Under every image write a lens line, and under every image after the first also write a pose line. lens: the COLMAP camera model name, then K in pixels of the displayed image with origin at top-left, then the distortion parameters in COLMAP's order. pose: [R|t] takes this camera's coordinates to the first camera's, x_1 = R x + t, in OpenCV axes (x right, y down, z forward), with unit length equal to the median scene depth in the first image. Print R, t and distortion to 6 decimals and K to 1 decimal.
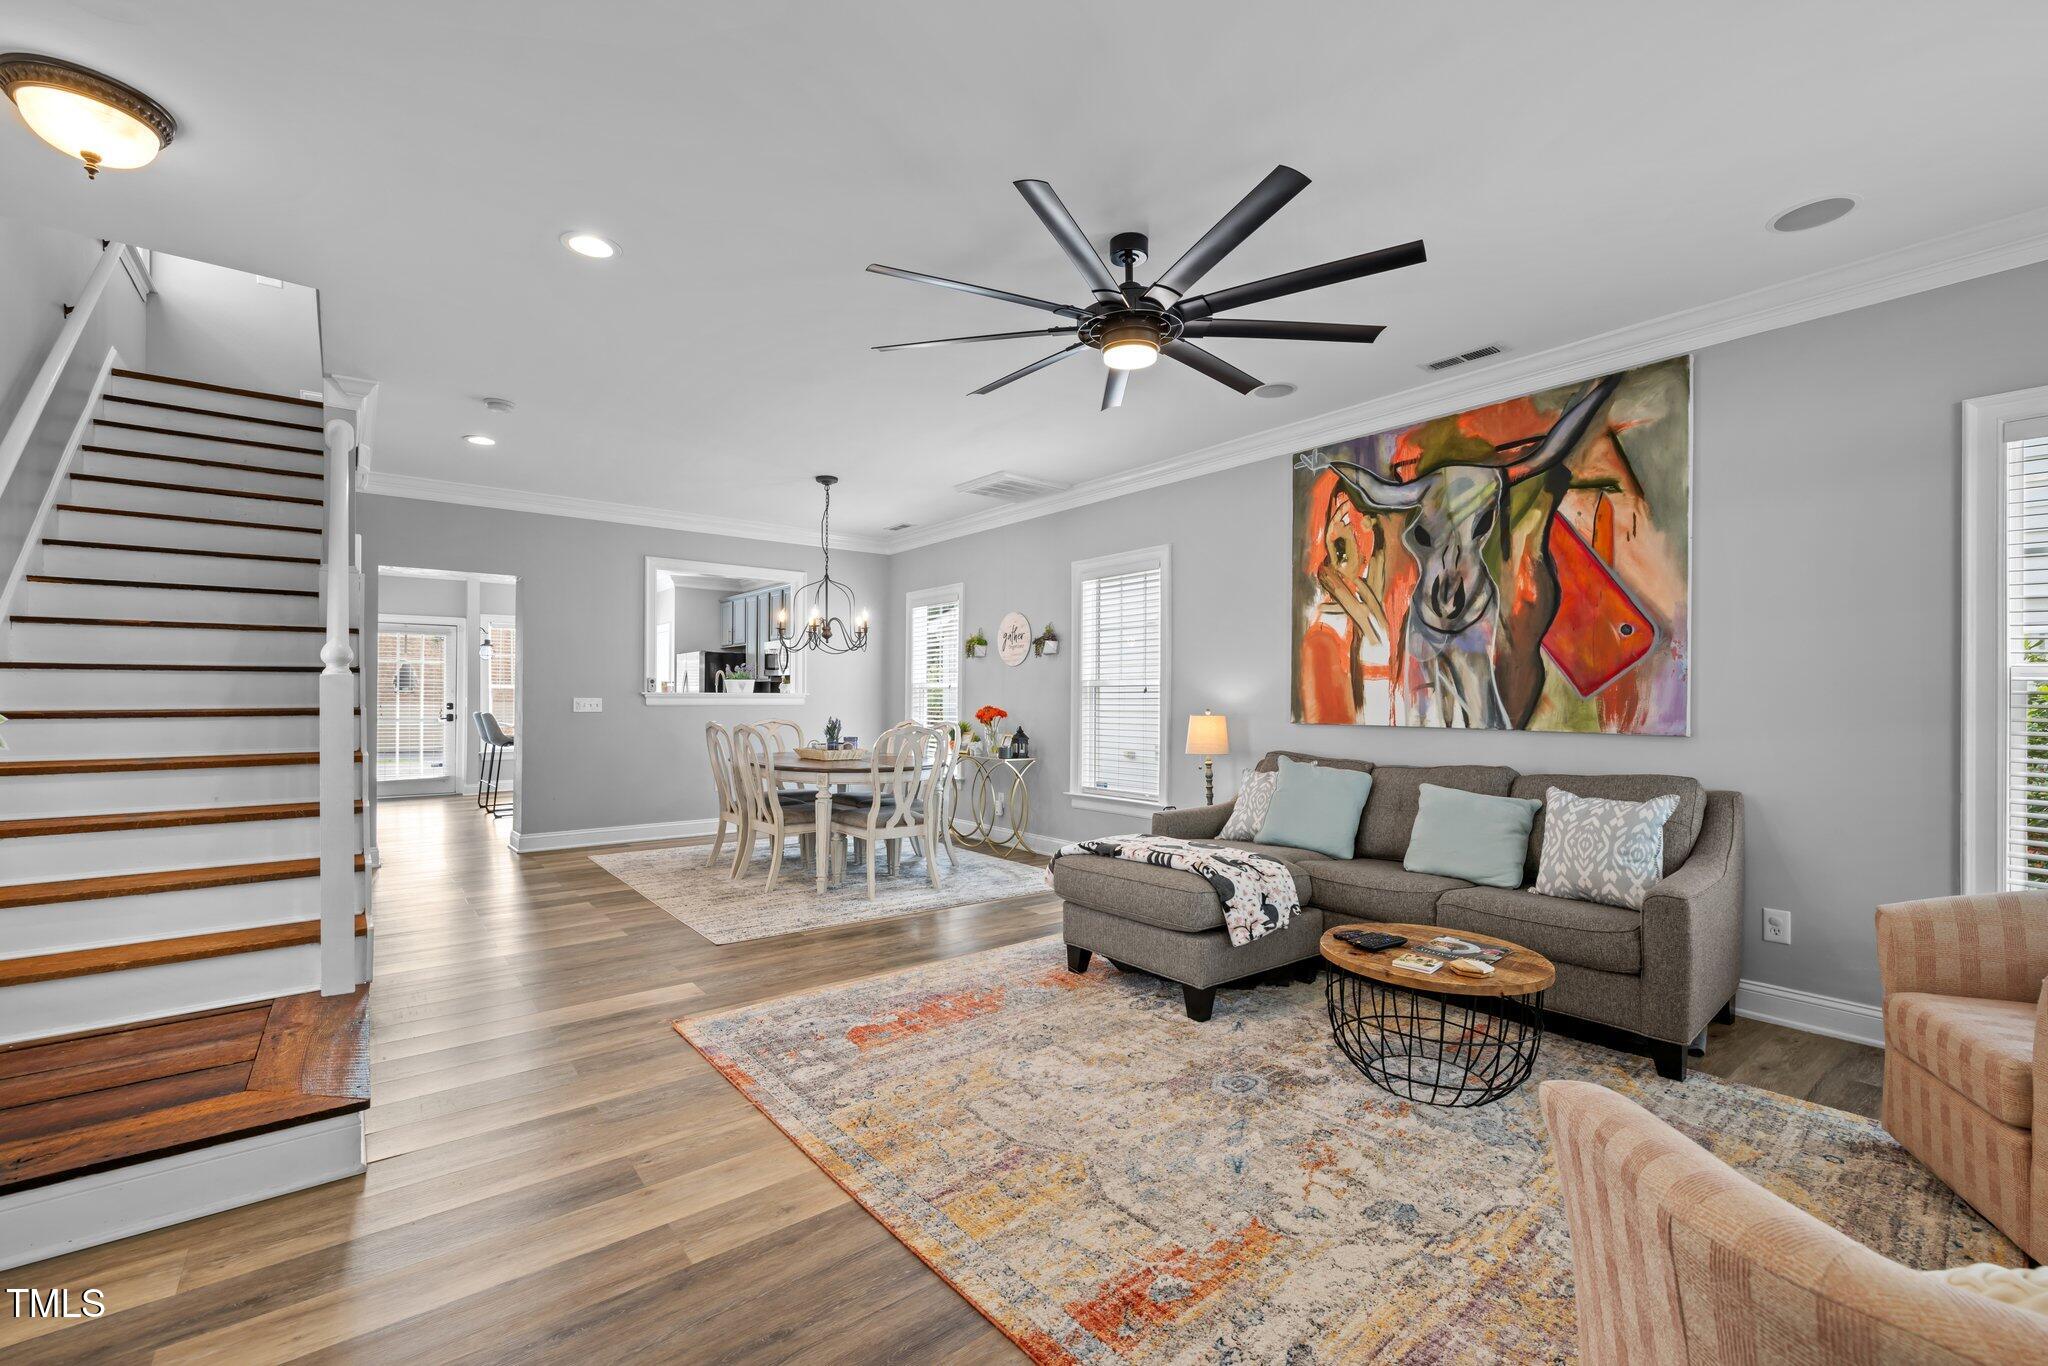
lens RADIAL K [[863.1, 0, 1025.1], [0, 863.1, 694.9], [0, 0, 1]] dist [0.000469, -0.000040]
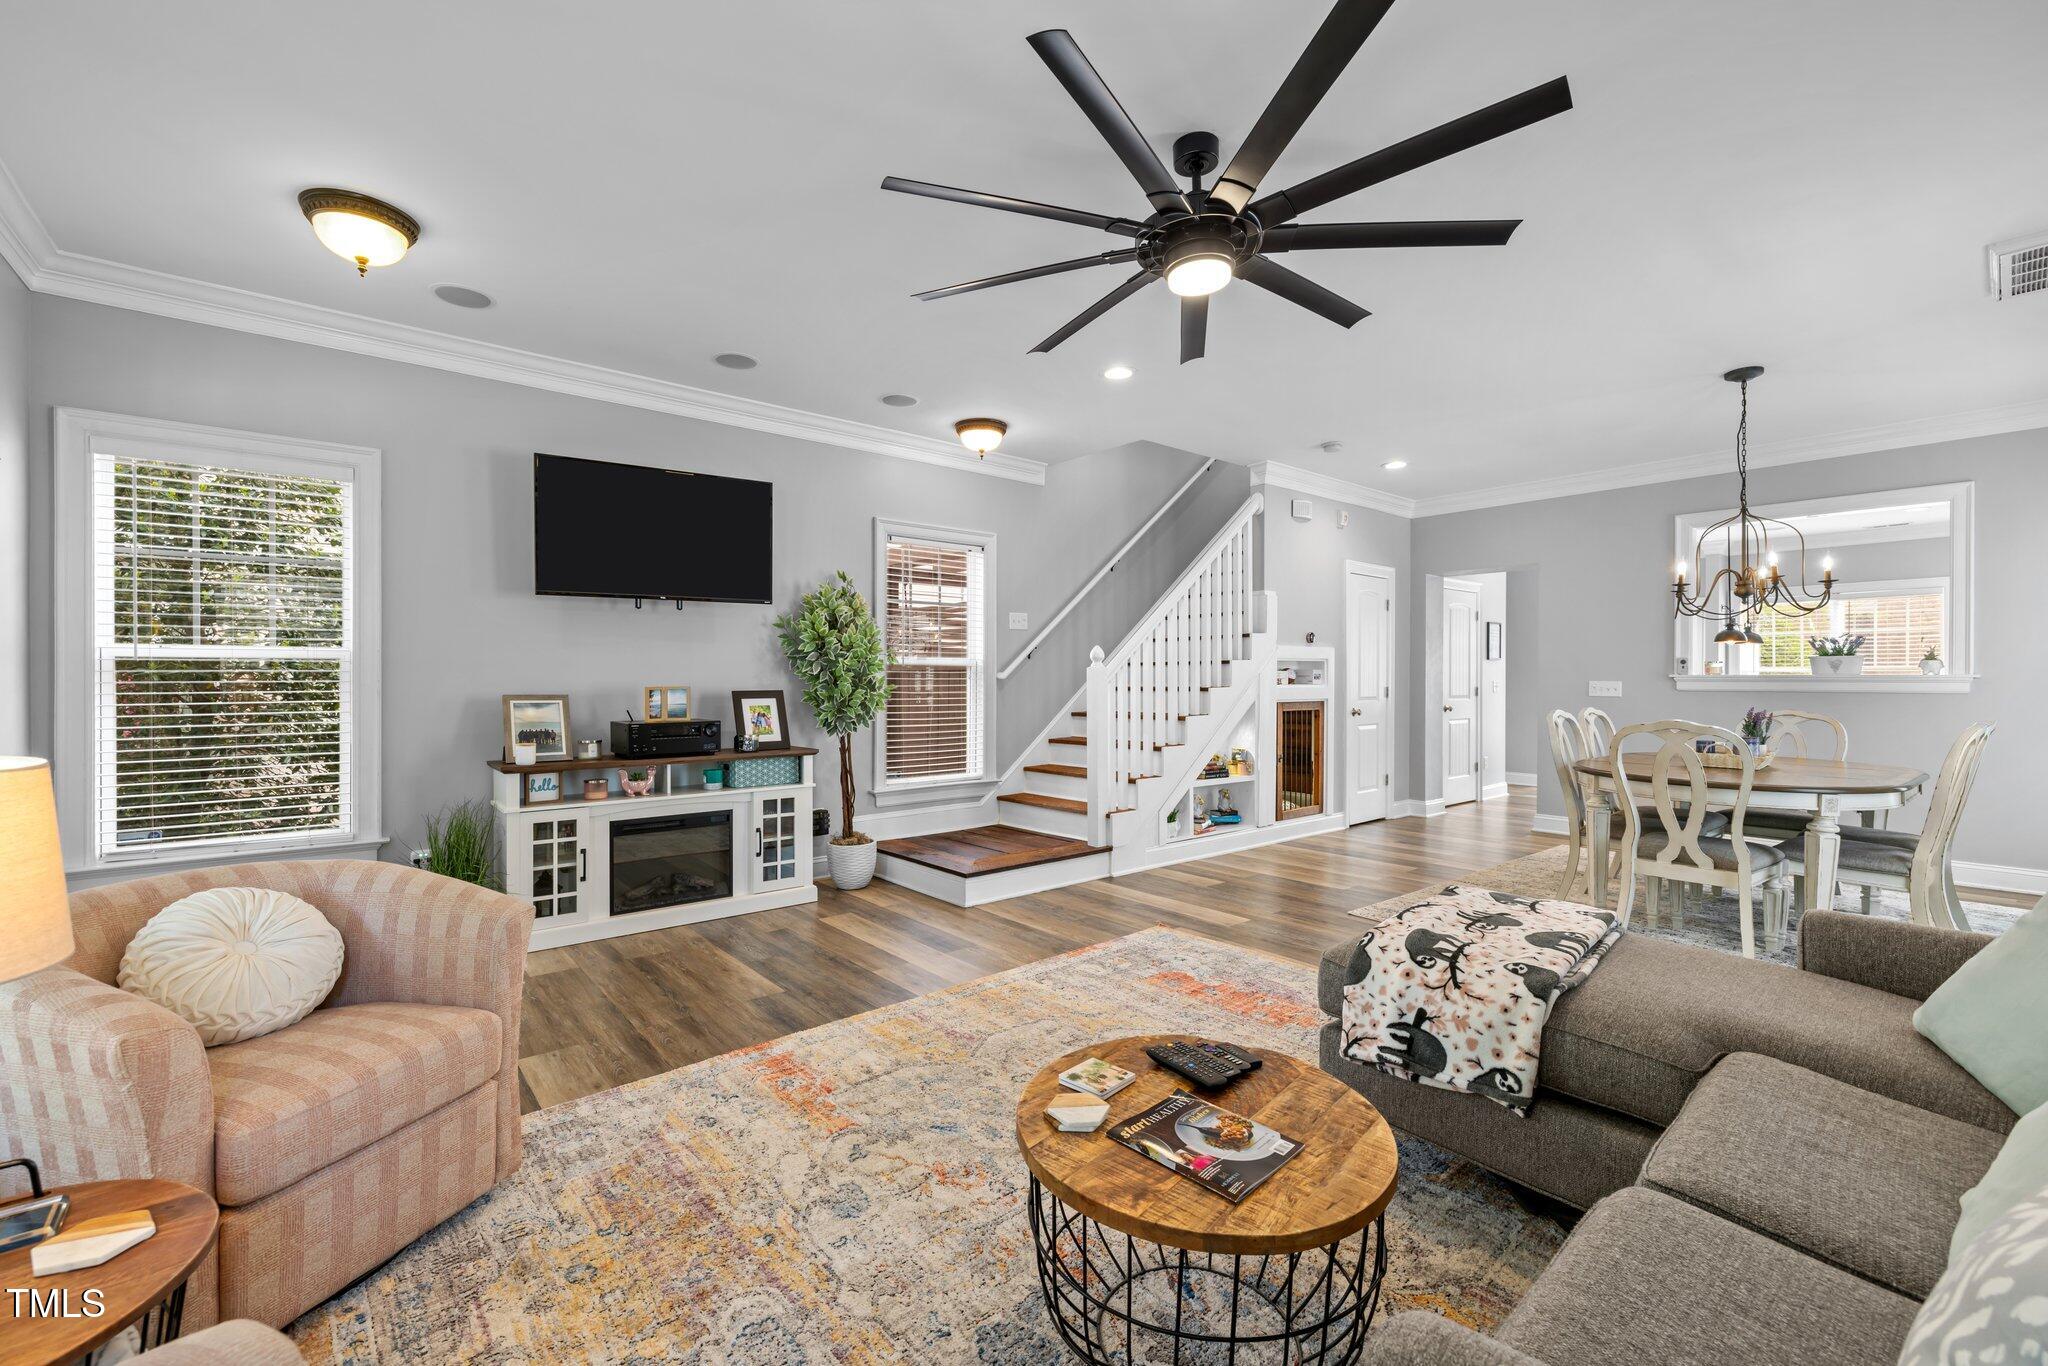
lens RADIAL K [[863.1, 0, 1021.3], [0, 863.1, 683.9], [0, 0, 1]] dist [0.000469, -0.000040]
pose [[0.023354, 0.004018, -0.999719, 0.666878], [0.001416, 0.999991, 0.004052, 0.003192], [0.999726, -0.001510, 0.023348, 0.554278]]
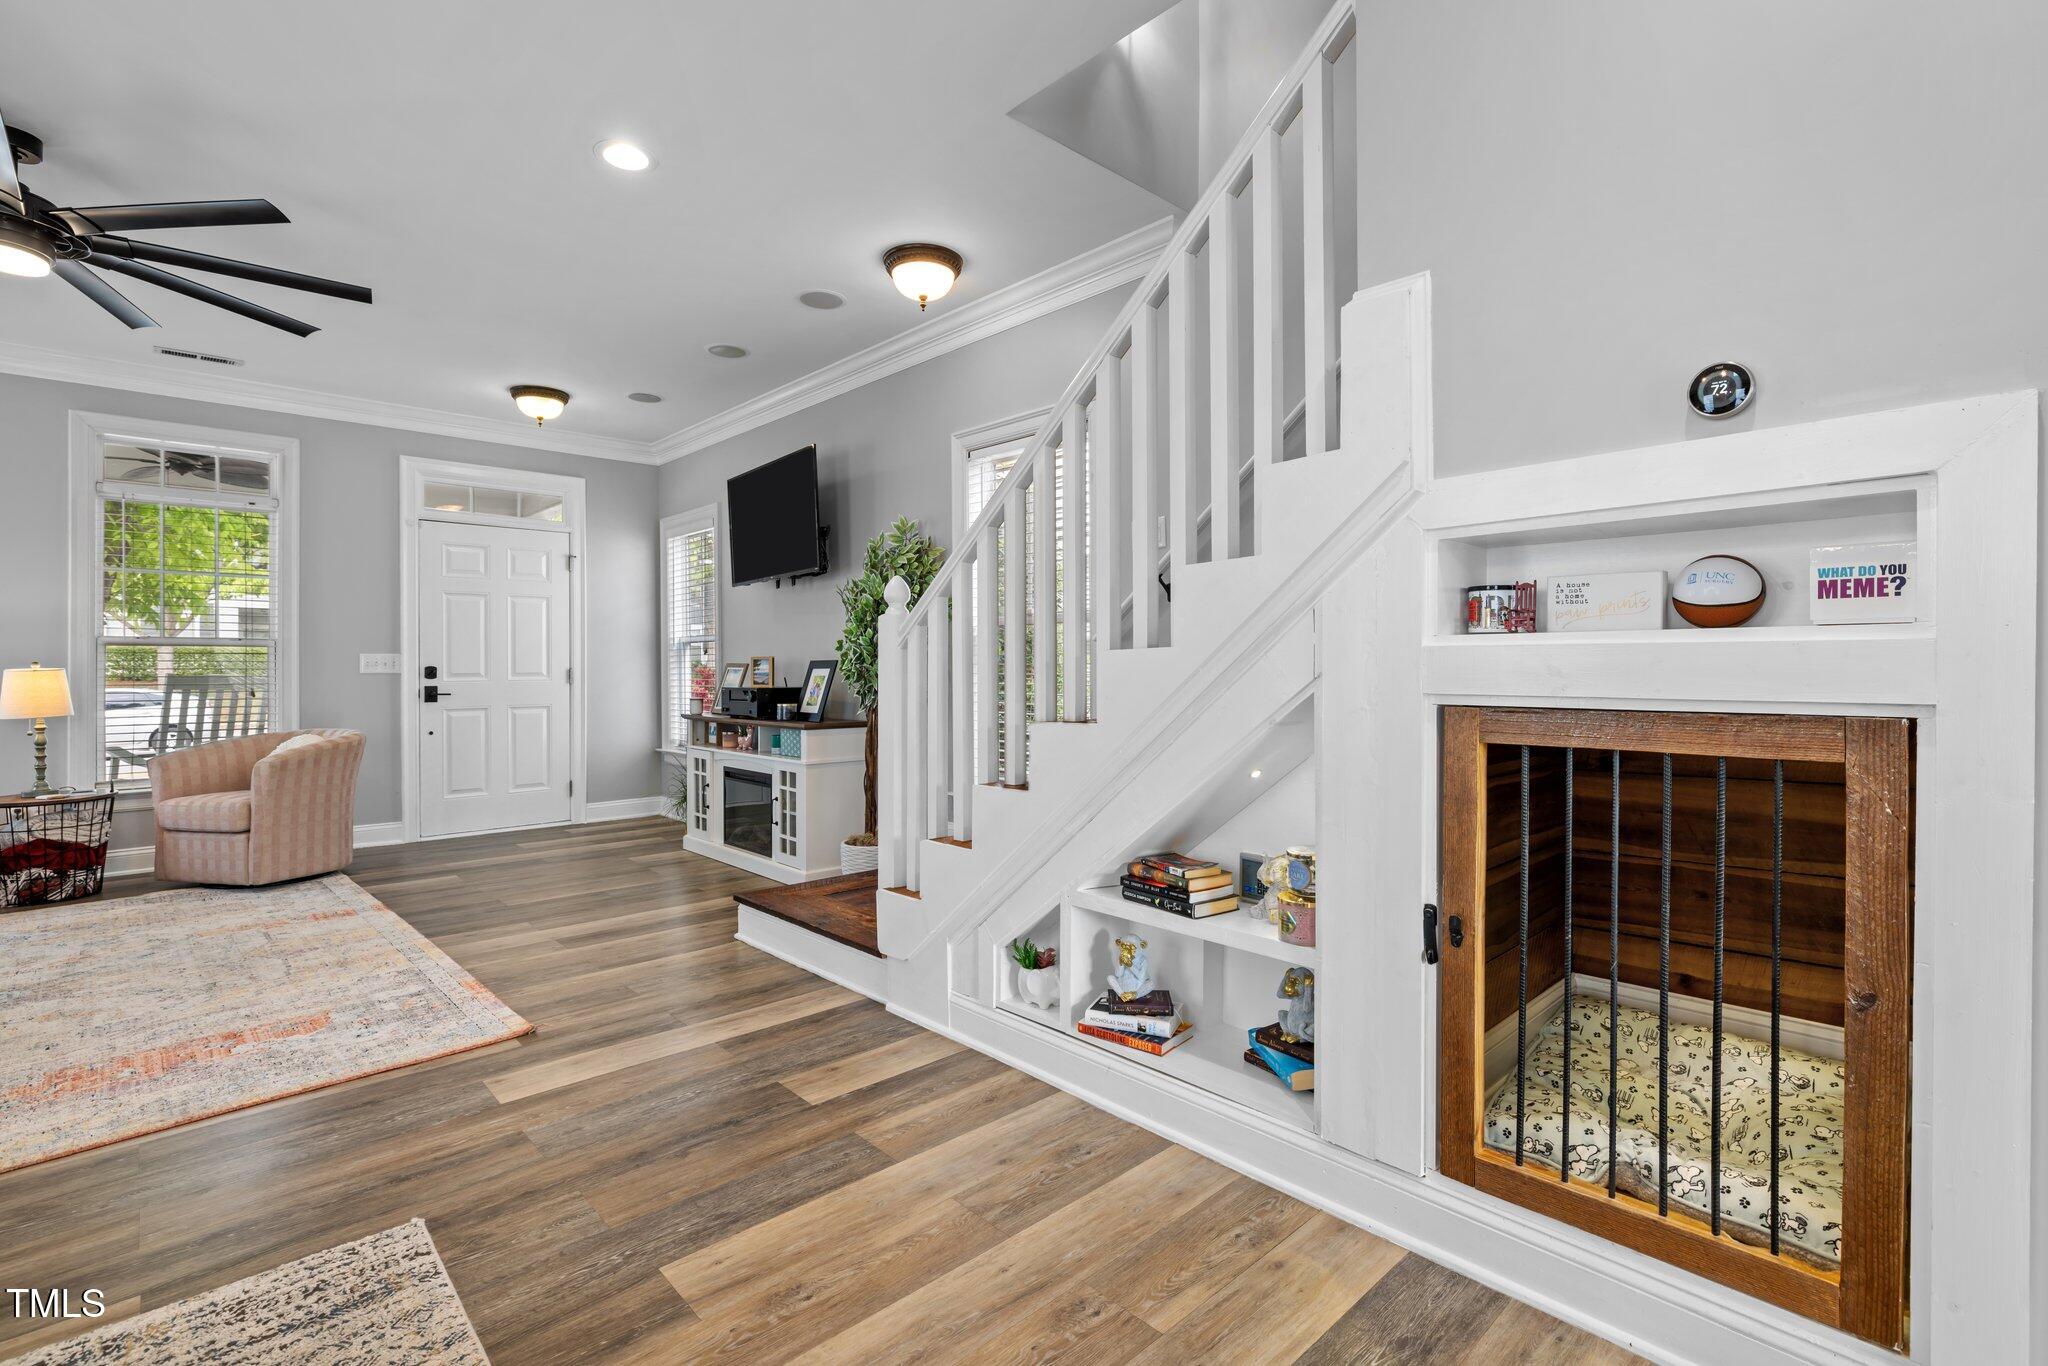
lens RADIAL K [[929.7, 0, 1012.1], [0, 929.7, 668.9], [0, 0, 1]] dist [-0.005030, 0.000903]
pose [[-0.996656, 0.000996, -0.081705, -0.579639], [0.000951, 0.999999, 0.000590, 0.025712], [0.081705, 0.000510, -0.996656, 1.409597]]
